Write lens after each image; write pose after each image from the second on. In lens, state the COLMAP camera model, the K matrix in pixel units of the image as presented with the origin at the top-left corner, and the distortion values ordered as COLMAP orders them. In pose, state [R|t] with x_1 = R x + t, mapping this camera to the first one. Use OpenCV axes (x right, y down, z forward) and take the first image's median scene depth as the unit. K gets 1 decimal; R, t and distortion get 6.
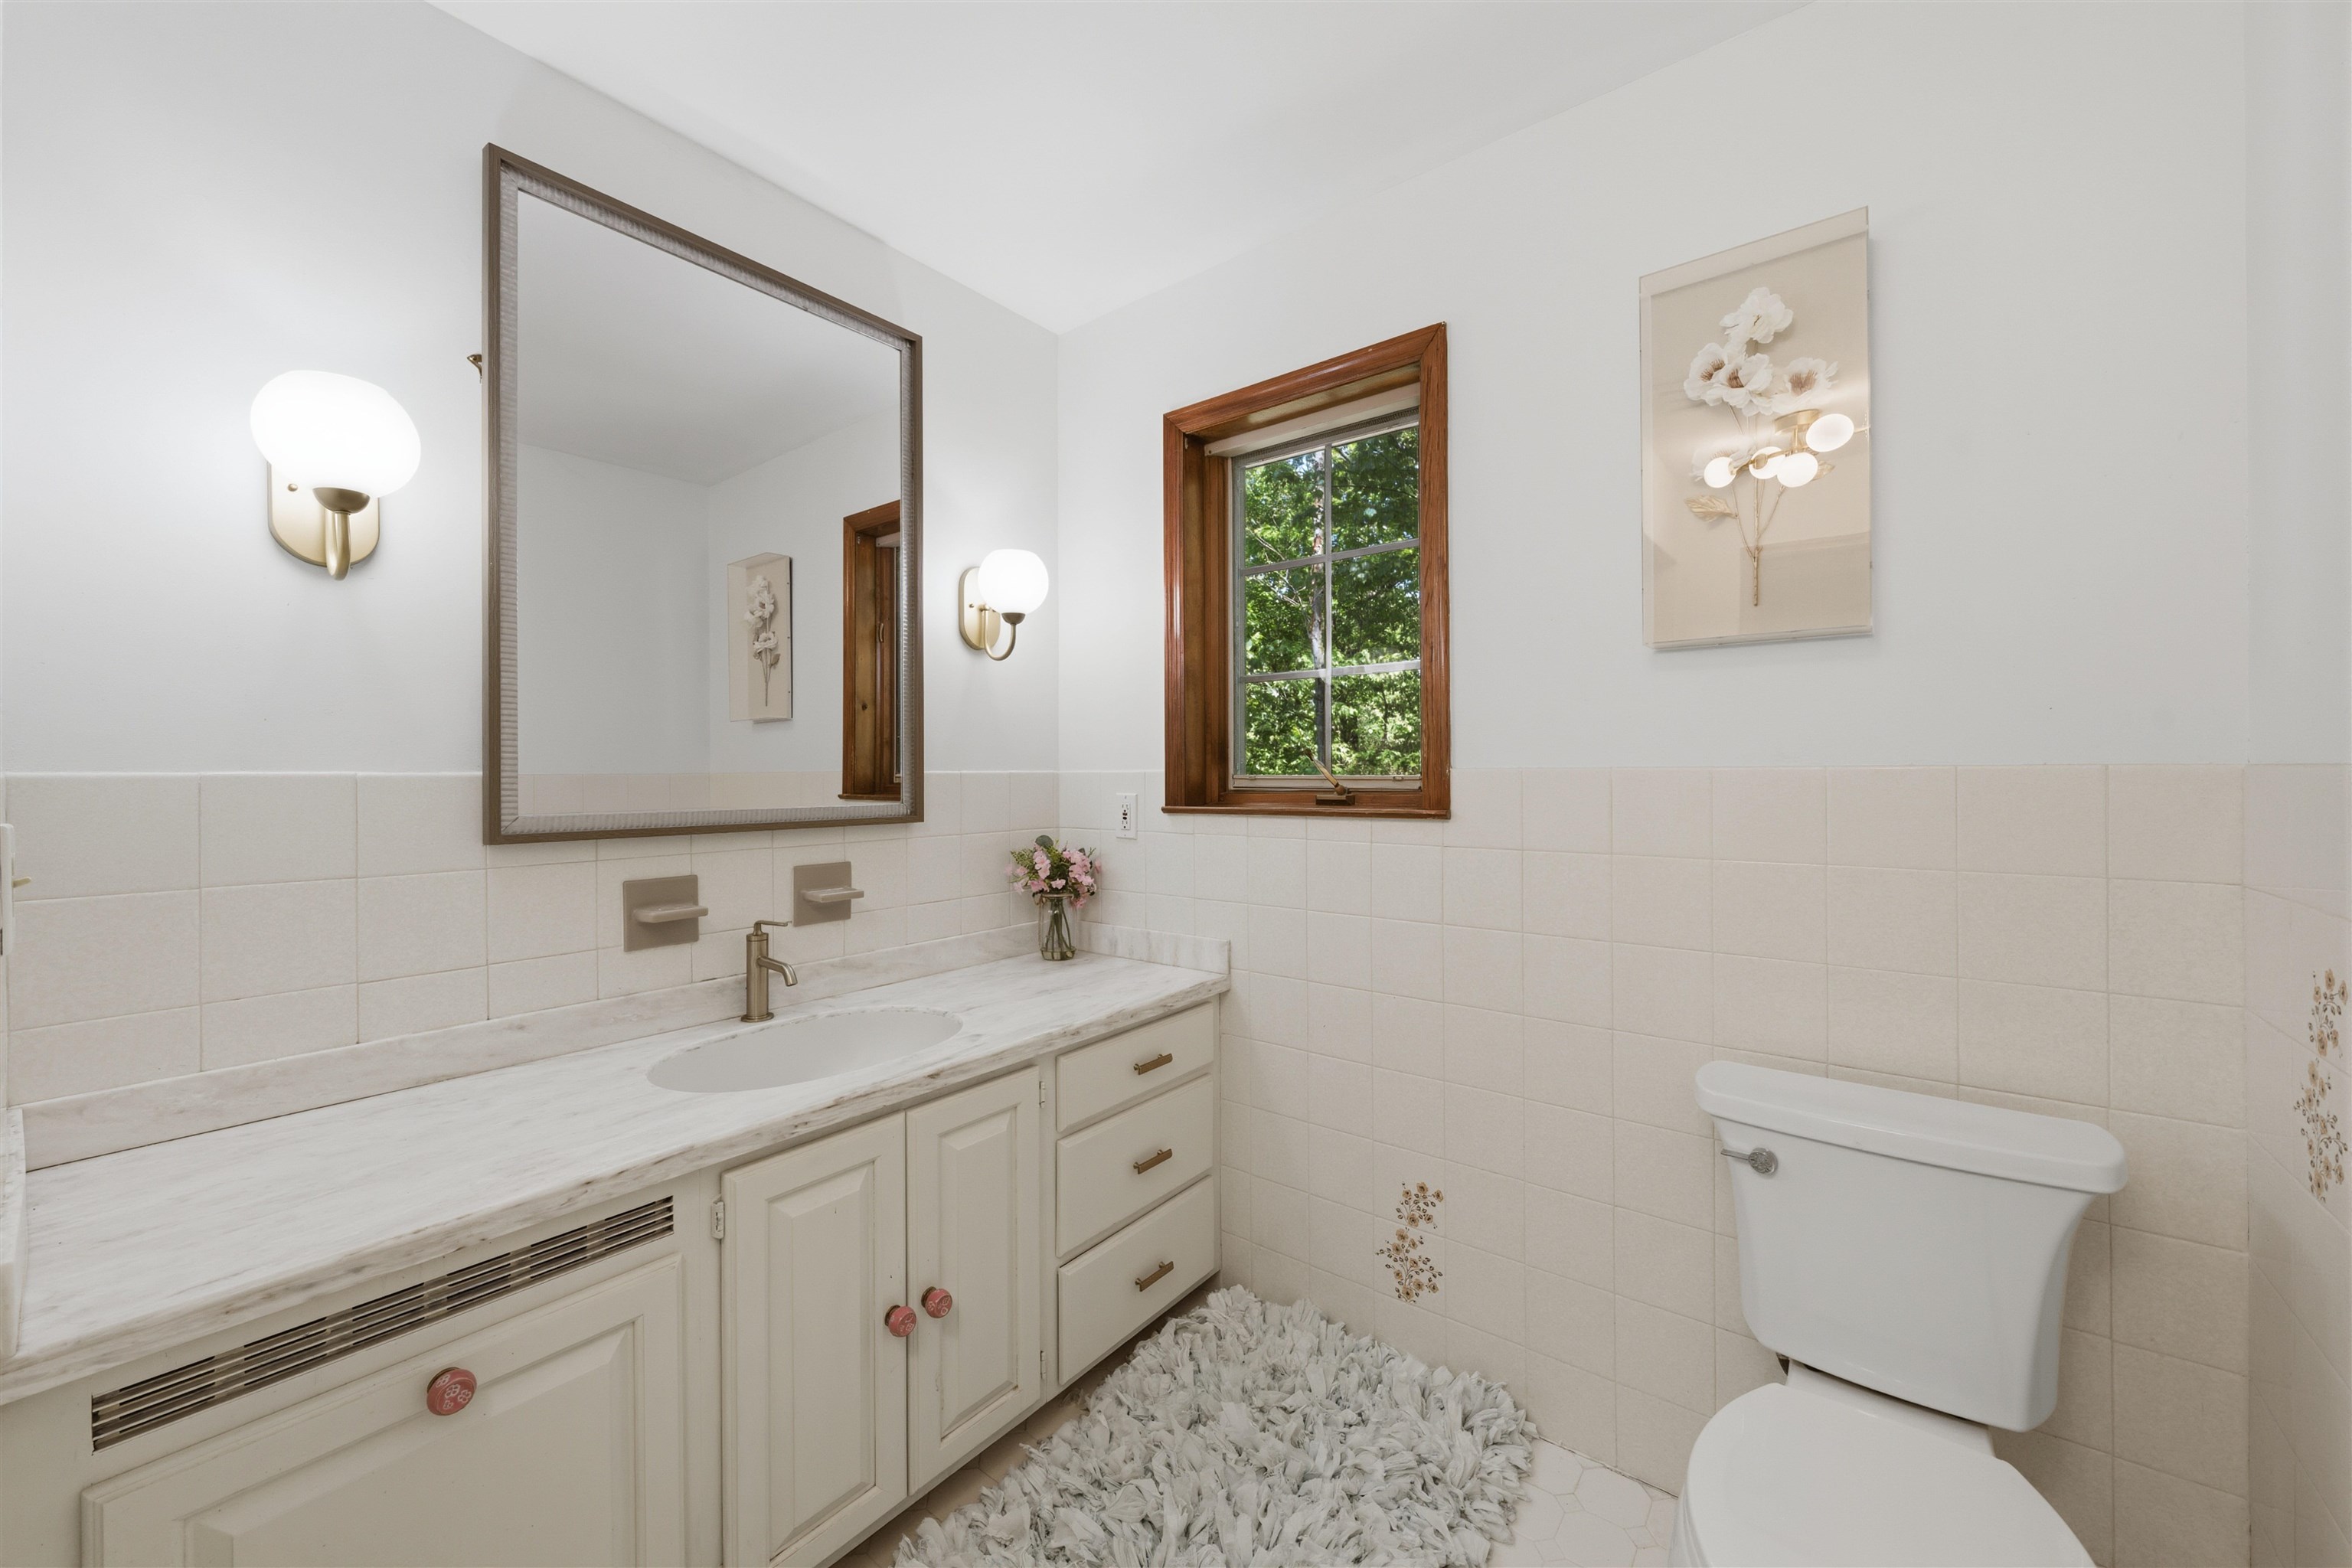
lens RADIAL K [[884.6, 0, 1186.5], [0, 884.6, 783.3], [0, 0, 1]] dist [-0.001863, -0.000201]
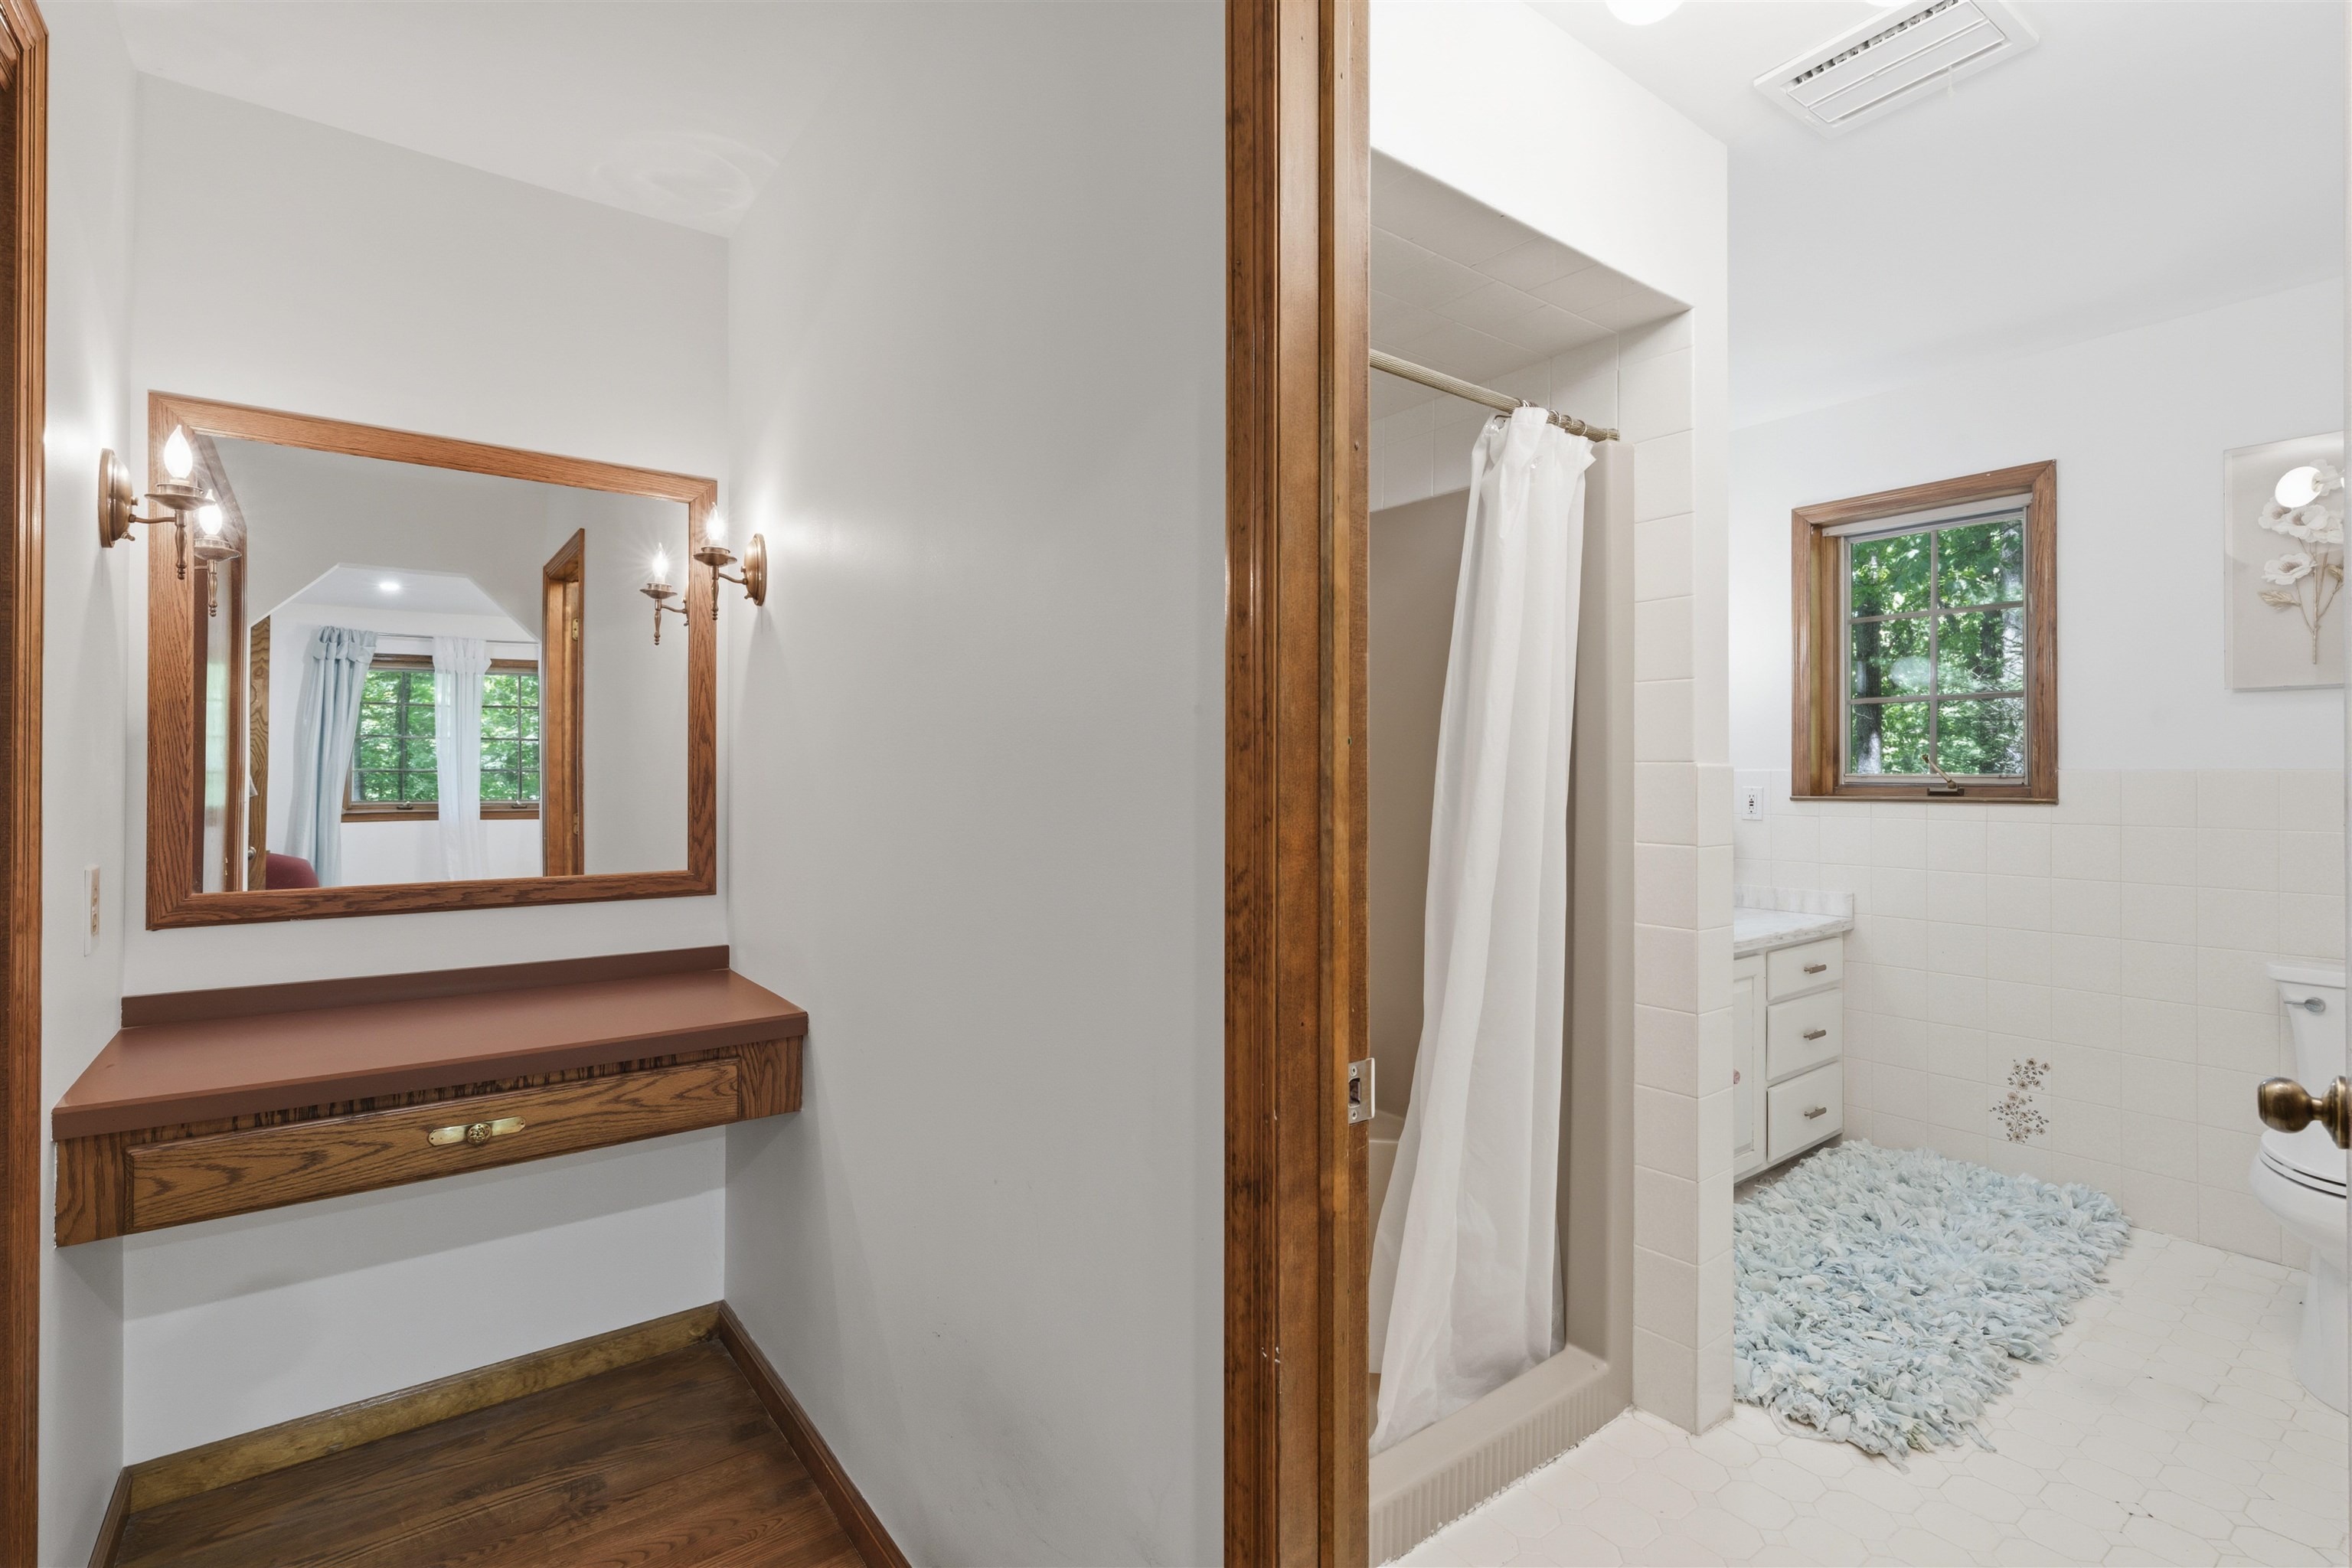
lens RADIAL K [[1090.8, 0, 1182.6], [0, 1090.8, 781.9], [0, 0, 1]] dist [-0.000466, 0.000883]
pose [[0.965983, 0.003839, -0.258577, -0.596871], [-0.003497, 0.999992, 0.001783, 0.005356], [0.258582, -0.000818, 0.965989, -1.045854]]
